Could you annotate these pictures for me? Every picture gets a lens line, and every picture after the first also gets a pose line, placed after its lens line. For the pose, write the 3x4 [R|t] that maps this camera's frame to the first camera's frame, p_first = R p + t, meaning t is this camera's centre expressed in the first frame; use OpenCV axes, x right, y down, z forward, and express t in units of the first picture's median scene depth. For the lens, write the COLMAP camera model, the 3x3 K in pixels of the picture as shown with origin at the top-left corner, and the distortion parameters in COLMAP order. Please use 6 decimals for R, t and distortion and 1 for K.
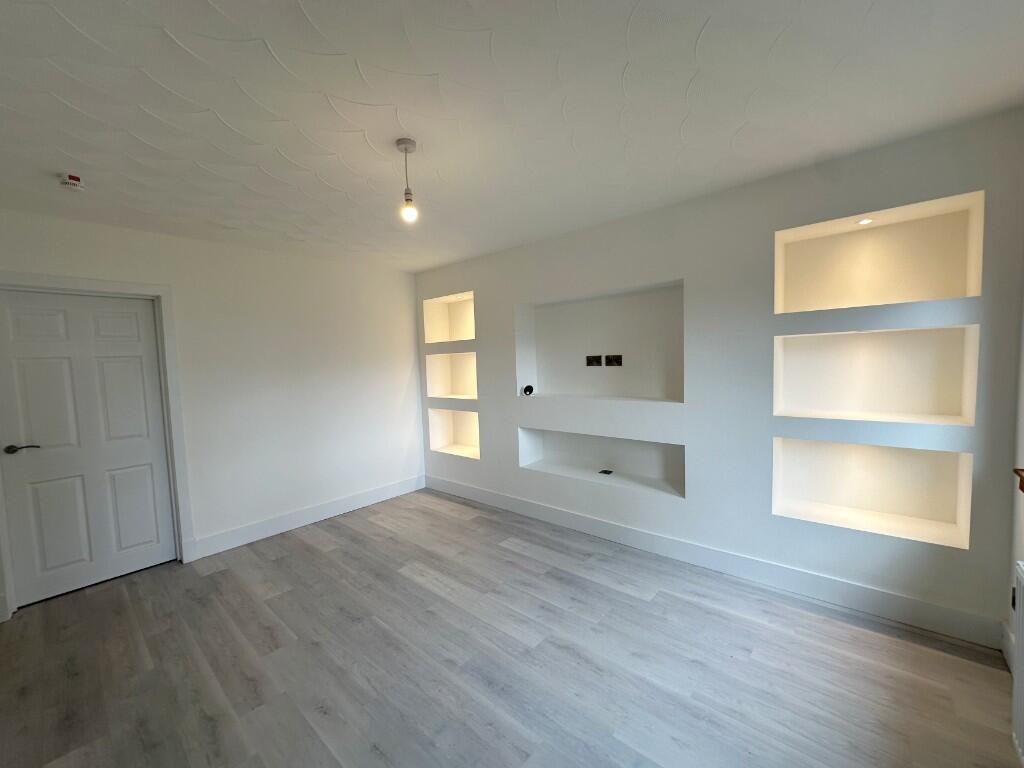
lens RADIAL K [[412.0, 0, 512.0], [0, 412.0, 384.0], [0, 0, 1]] dist [0.001233, 0.000058]
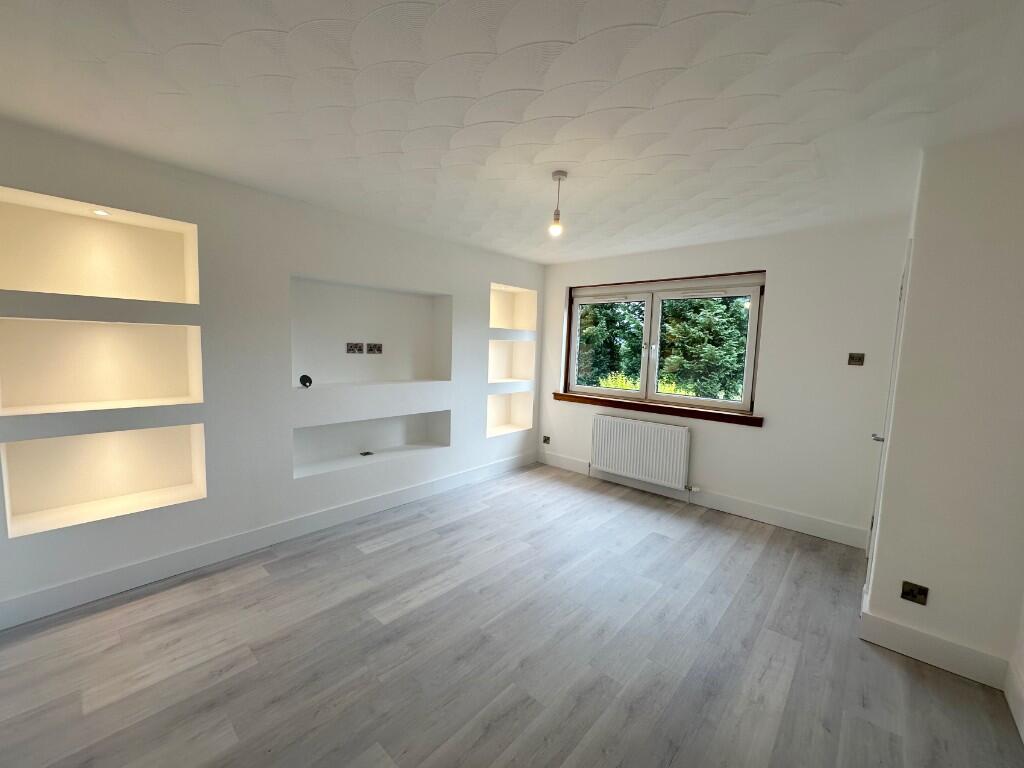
lens RADIAL K [[412.0, 0, 512.0], [0, 412.0, 384.0], [0, 0, 1]] dist [0.001233, 0.000058]
pose [[0.004853, -0.058612, 0.998269, -0.927547], [0.028555, 0.997882, 0.058450, -0.018531], [-0.999580, 0.028221, 0.006516, 0.696180]]
